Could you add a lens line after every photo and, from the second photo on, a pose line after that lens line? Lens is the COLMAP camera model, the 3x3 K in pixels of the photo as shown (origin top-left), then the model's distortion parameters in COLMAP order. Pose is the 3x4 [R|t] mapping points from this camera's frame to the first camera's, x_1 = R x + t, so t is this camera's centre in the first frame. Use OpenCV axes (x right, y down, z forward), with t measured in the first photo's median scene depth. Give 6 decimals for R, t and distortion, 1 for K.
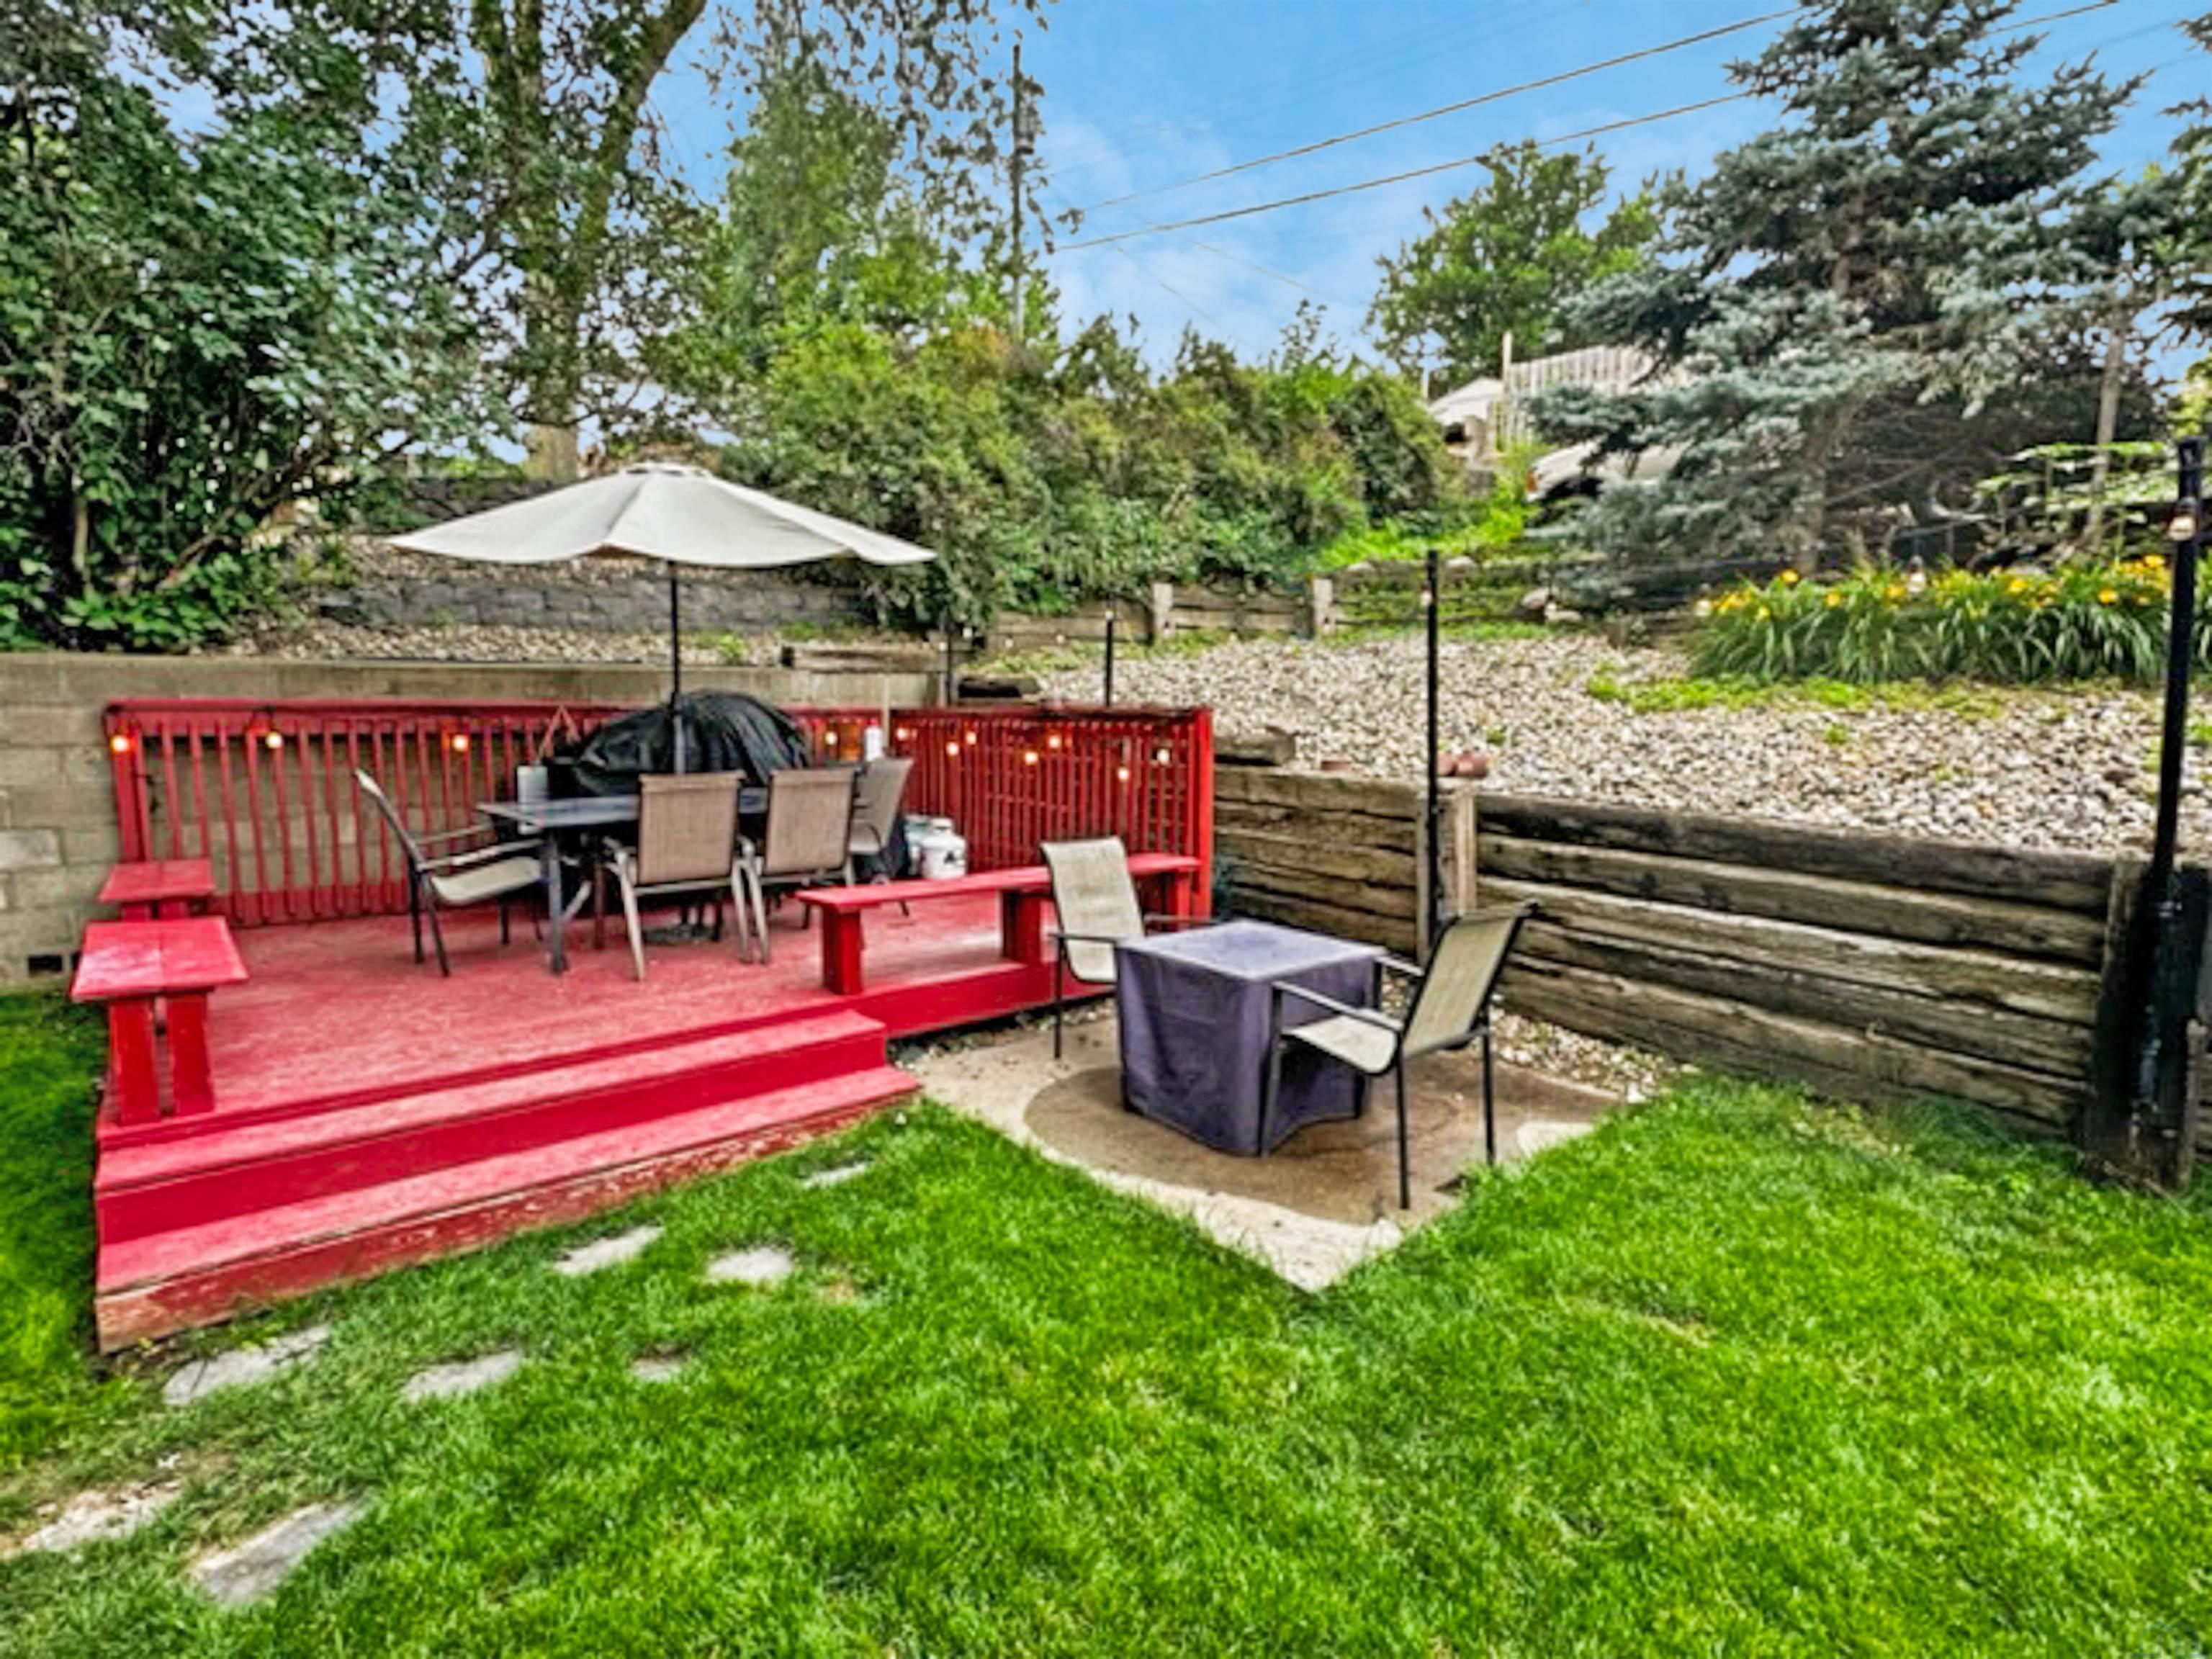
lens RADIAL K [[1098.5, 0, 1107.6], [0, 1098.5, 830.4], [0, 0, 1]] dist [-0.002224, -0.001005]
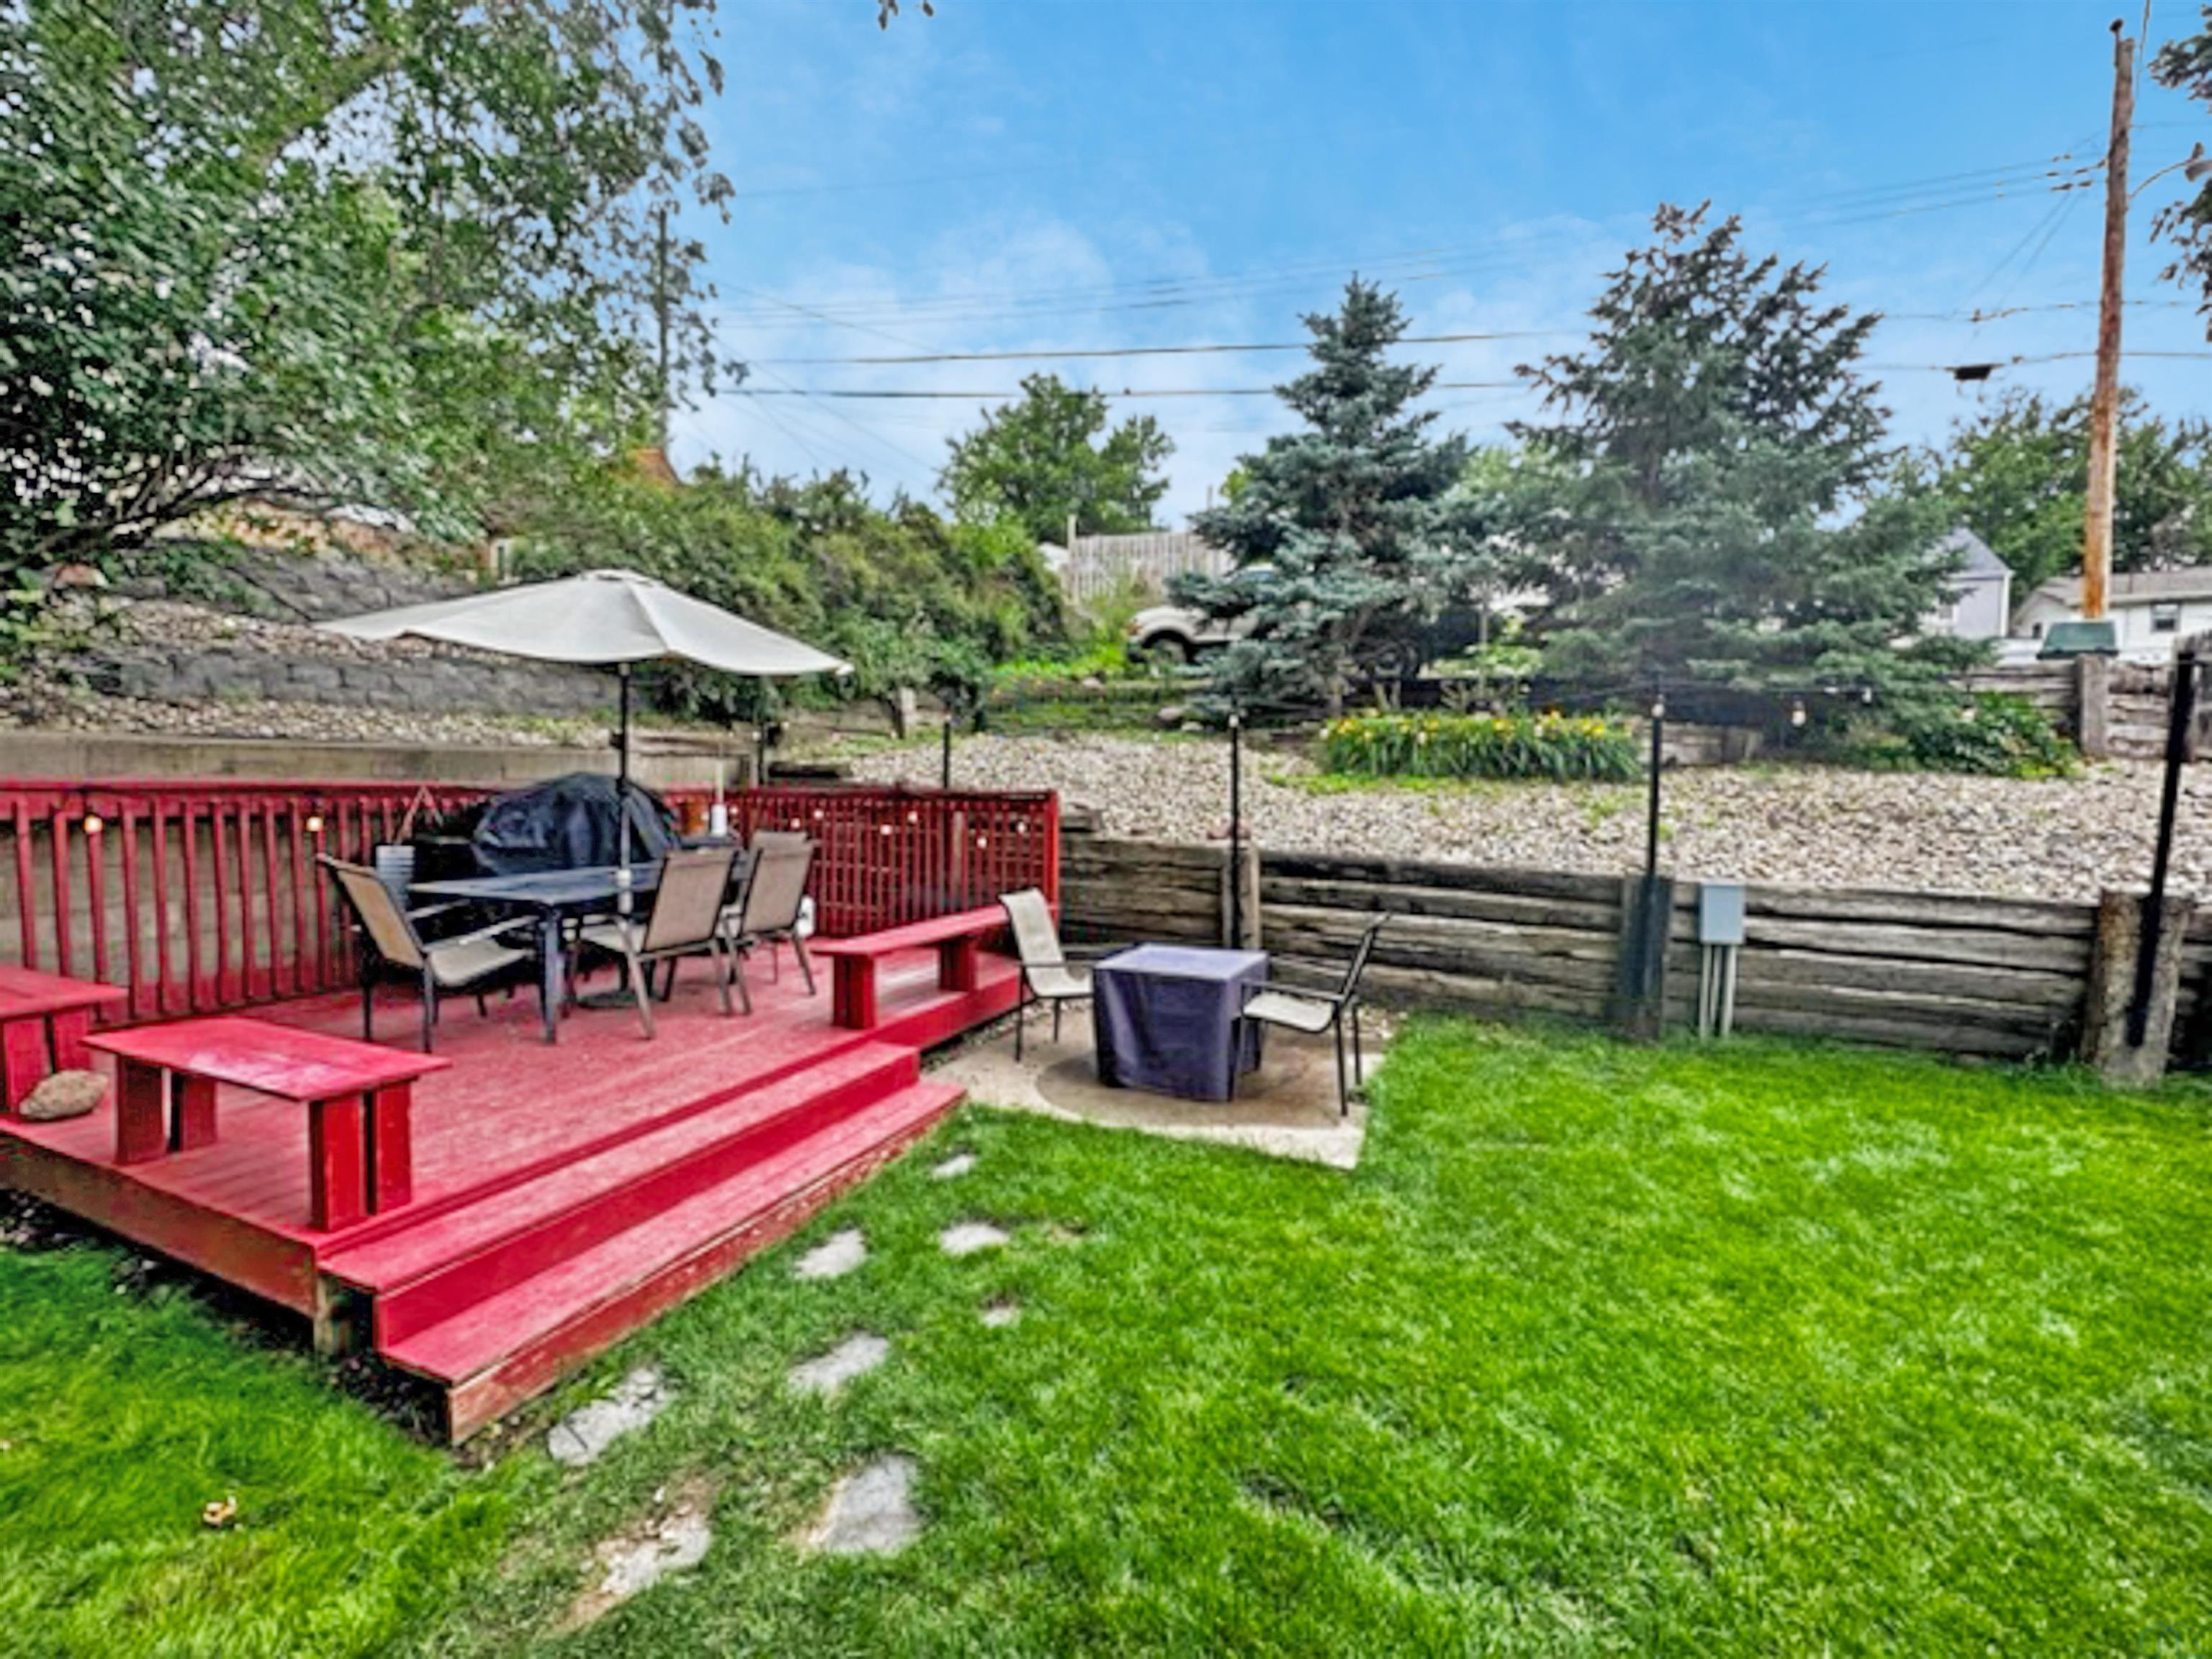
lens RADIAL K [[895.3, 0, 1108.1], [0, 895.3, 827.2], [0, 0, 1]] dist [-0.005210, 0.000113]
pose [[0.896058, -0.014726, 0.443692, -0.406297], [0.041694, 0.997824, -0.051086, -0.010302], [-0.441974, 0.064276, 0.894722, -0.014376]]
